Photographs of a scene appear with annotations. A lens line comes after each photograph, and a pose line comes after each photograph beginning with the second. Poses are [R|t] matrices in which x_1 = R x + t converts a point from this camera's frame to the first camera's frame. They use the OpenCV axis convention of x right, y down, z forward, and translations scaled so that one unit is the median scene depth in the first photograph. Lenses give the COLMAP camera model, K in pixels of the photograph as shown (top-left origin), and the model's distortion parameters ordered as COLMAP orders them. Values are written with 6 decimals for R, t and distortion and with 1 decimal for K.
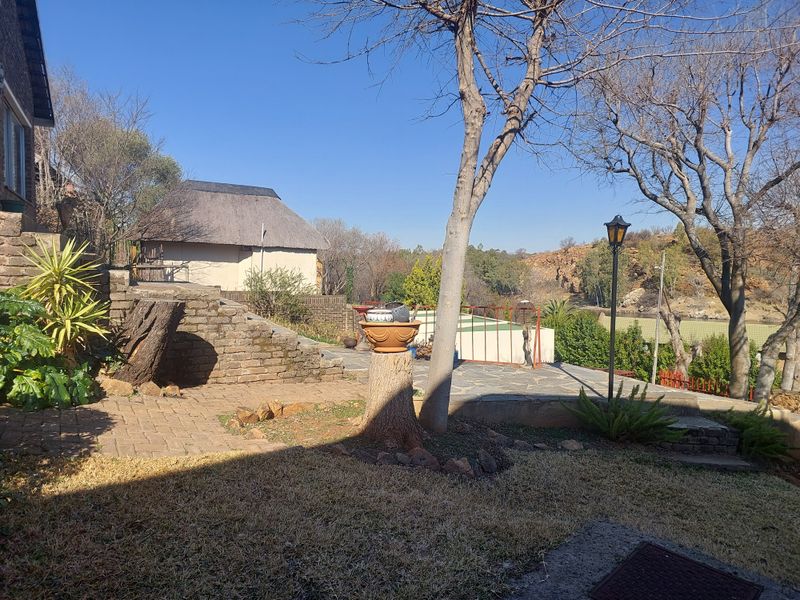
lens RADIAL K [[536.1, 0, 401.9], [0, 536.1, 289.9], [0, 0, 1]] dist [-0.004453, -0.005724]
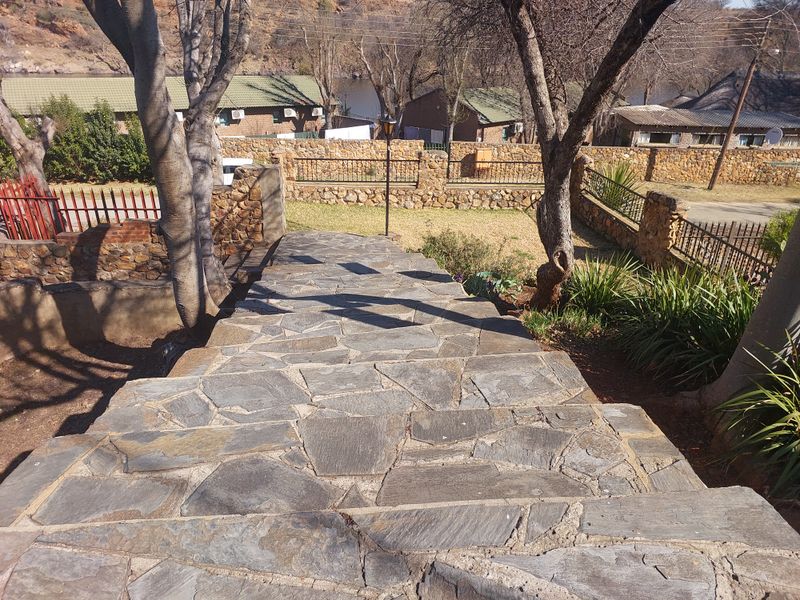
lens RADIAL K [[529.5, 0, 408.1], [0, 529.5, 298.1], [0, 0, 1]] dist [0.077821, -0.082191]
pose [[0.455186, -0.389578, 0.800646, 0.278921], [0.001305, 0.899493, 0.436933, 0.026523], [-0.890395, -0.197841, 0.409945, 0.549979]]
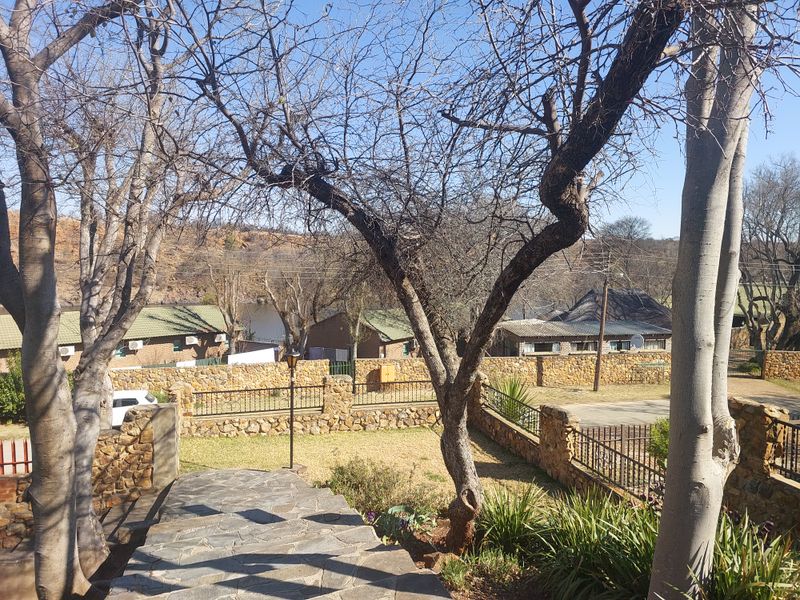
lens RADIAL K [[534.3, 0, 402.1], [0, 534.3, 316.4], [0, 0, 1]] dist [0.063900, -0.062819]
pose [[0.298263, -0.096526, 0.949590, 0.279979], [0.022154, 0.995305, 0.094215, 0.007279], [-0.954227, -0.007064, 0.299001, 0.547005]]
